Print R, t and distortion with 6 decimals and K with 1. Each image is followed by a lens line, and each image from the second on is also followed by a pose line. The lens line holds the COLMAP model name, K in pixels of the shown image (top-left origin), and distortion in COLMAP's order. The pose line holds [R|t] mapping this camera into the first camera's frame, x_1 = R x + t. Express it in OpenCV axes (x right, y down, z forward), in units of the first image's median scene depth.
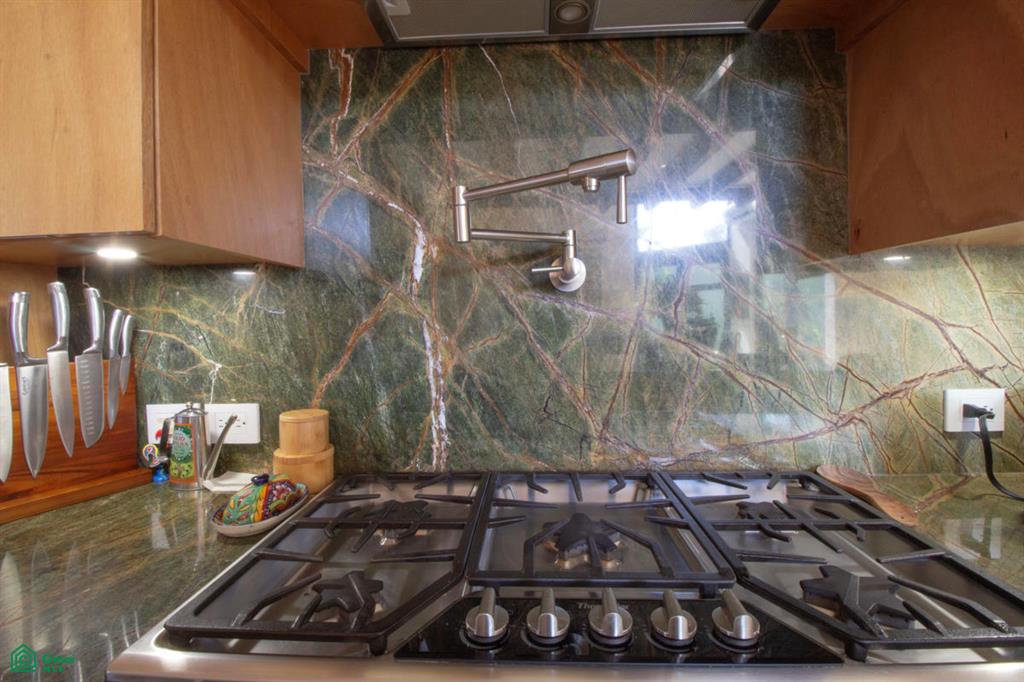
lens RADIAL K [[472.0, 0, 510.5], [0, 472.0, 328.8], [0, 0, 1]] dist [0.000301, -0.013189]
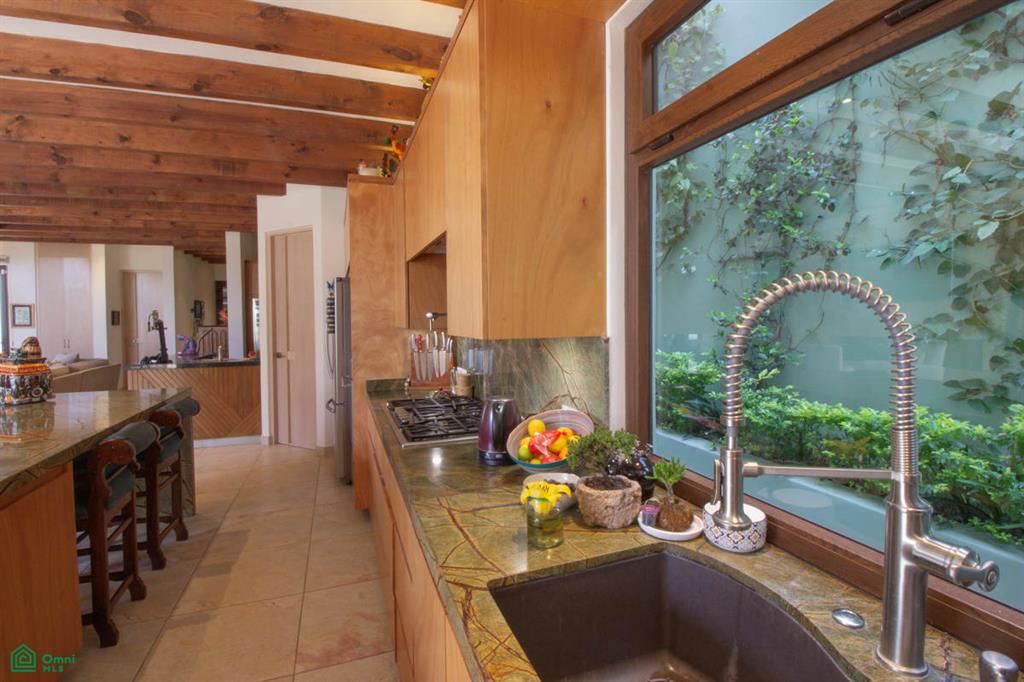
lens RADIAL K [[472.0, 0, 510.5], [0, 472.0, 328.8], [0, 0, 1]] dist [0.000301, -0.013189]
pose [[0.395373, 0.036840, -0.917781, 2.471849], [-0.015316, 0.999321, 0.033515, -0.230355], [0.918393, 0.000806, 0.395669, 0.032364]]
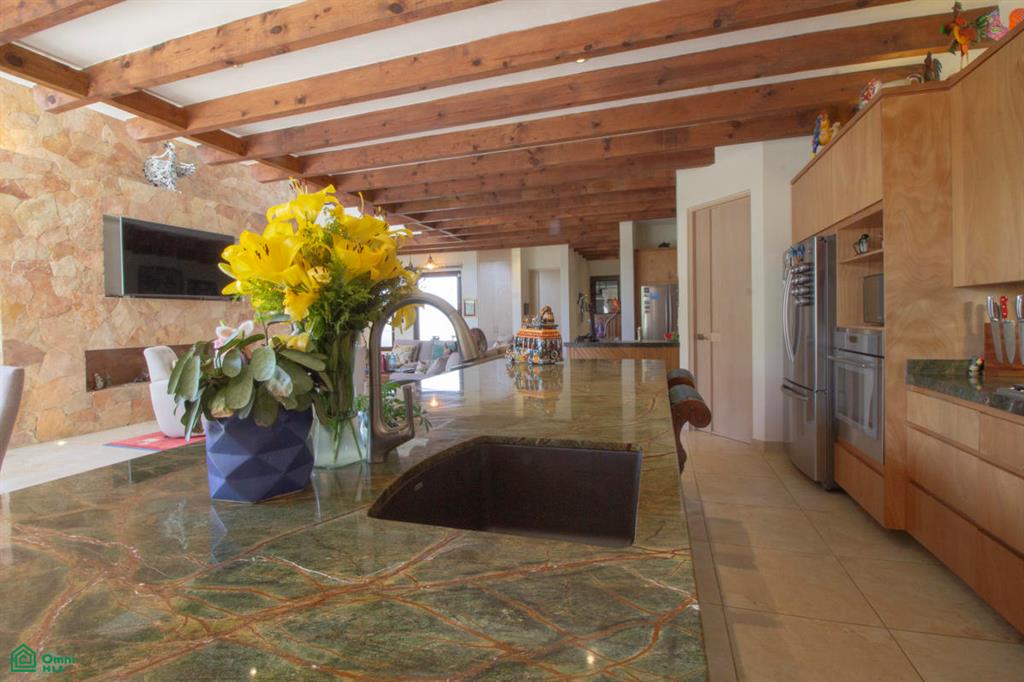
lens RADIAL K [[472.0, 0, 510.5], [0, 472.0, 328.8], [0, 0, 1]] dist [0.000301, -0.013189]
pose [[-0.247128, 0.040927, -0.968118, 1.919968], [0.005399, 0.999150, 0.040860, -0.009641], [0.968968, 0.004871, -0.247139, -1.013687]]
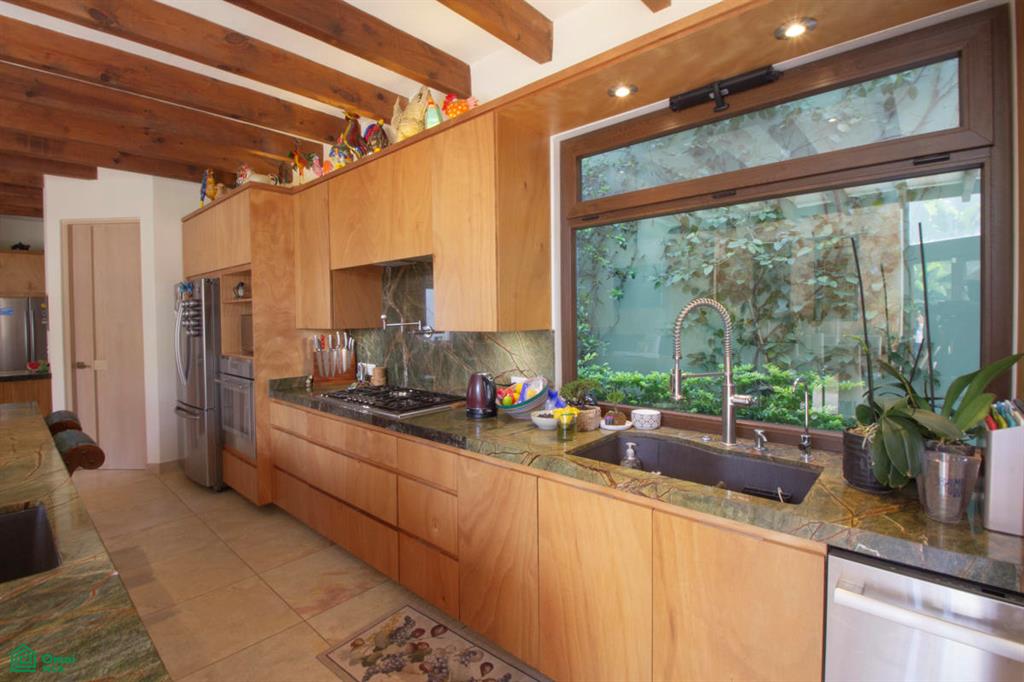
lens RADIAL K [[472.0, 0, 510.5], [0, 472.0, 328.8], [0, 0, 1]] dist [0.000301, -0.013189]
pose [[0.774995, 0.022906, -0.631552, 2.589095], [-0.013382, 0.999714, 0.019838, -0.206794], [0.631826, -0.006923, 0.775079, -1.166525]]
